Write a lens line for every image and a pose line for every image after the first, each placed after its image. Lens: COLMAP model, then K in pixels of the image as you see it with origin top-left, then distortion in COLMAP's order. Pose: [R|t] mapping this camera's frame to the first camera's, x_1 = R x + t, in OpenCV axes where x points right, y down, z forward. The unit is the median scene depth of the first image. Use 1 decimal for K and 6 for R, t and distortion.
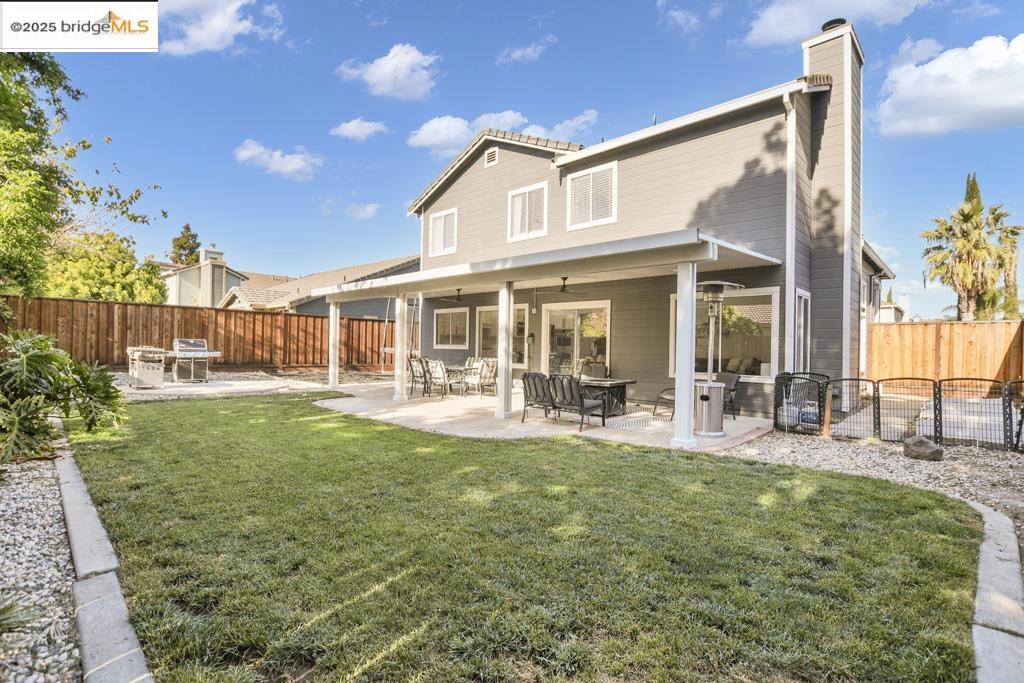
lens RADIAL K [[472.3, 0, 512.0], [0, 472.3, 341.5], [0, 0, 1]] dist [-0.018888, 0.000747]
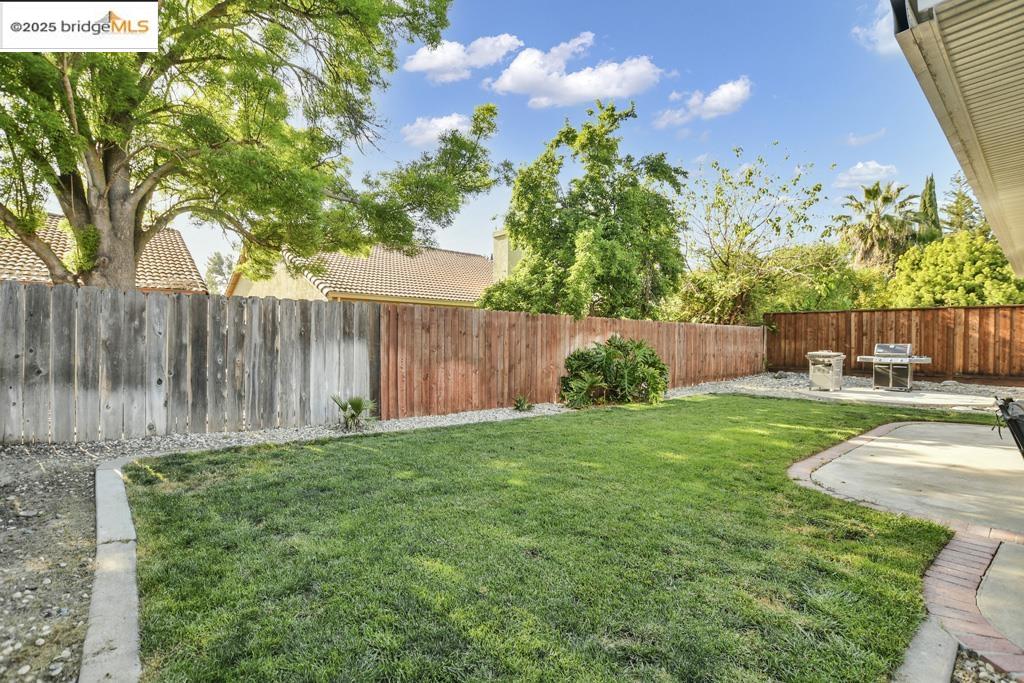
lens RADIAL K [[472.3, 0, 512.0], [0, 472.3, 341.5], [0, 0, 1]] dist [-0.018888, 0.000747]
pose [[-0.105200, -0.020891, -0.994232, 0.266945], [0.001109, 0.999776, -0.021125, 0.007565], [0.994450, -0.003325, -0.105154, 0.284551]]
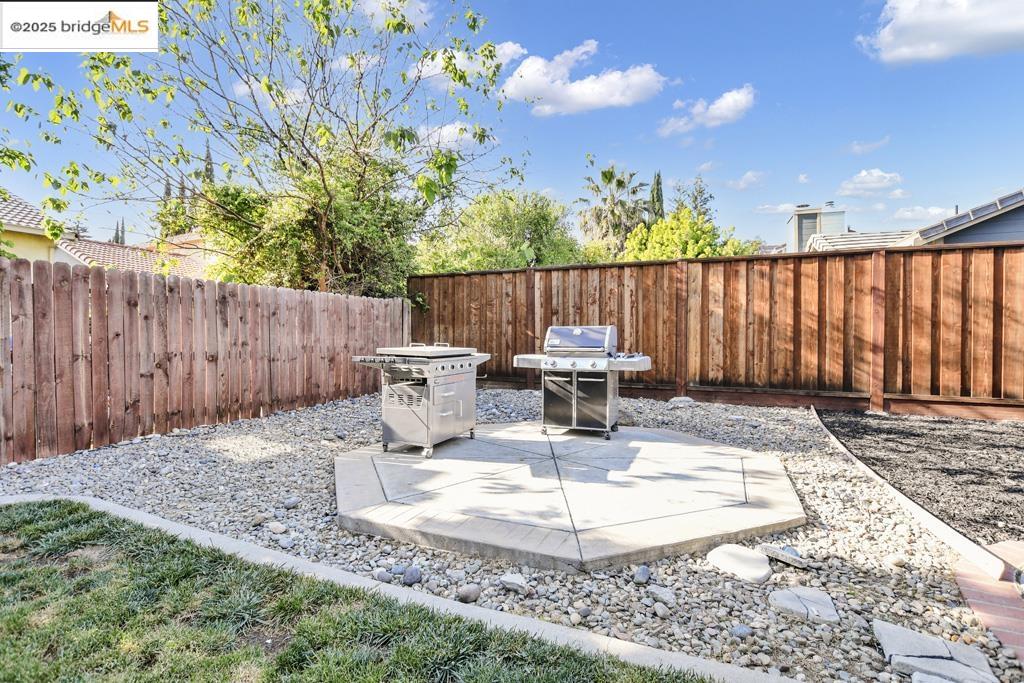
lens RADIAL K [[472.3, 0, 512.0], [0, 472.3, 341.5], [0, 0, 1]] dist [-0.018888, 0.000747]
pose [[0.318187, -0.015922, -0.947894, -0.263141], [0.014839, 0.999820, -0.011813, 0.010669], [0.947912, -0.010307, 0.318366, 0.677122]]
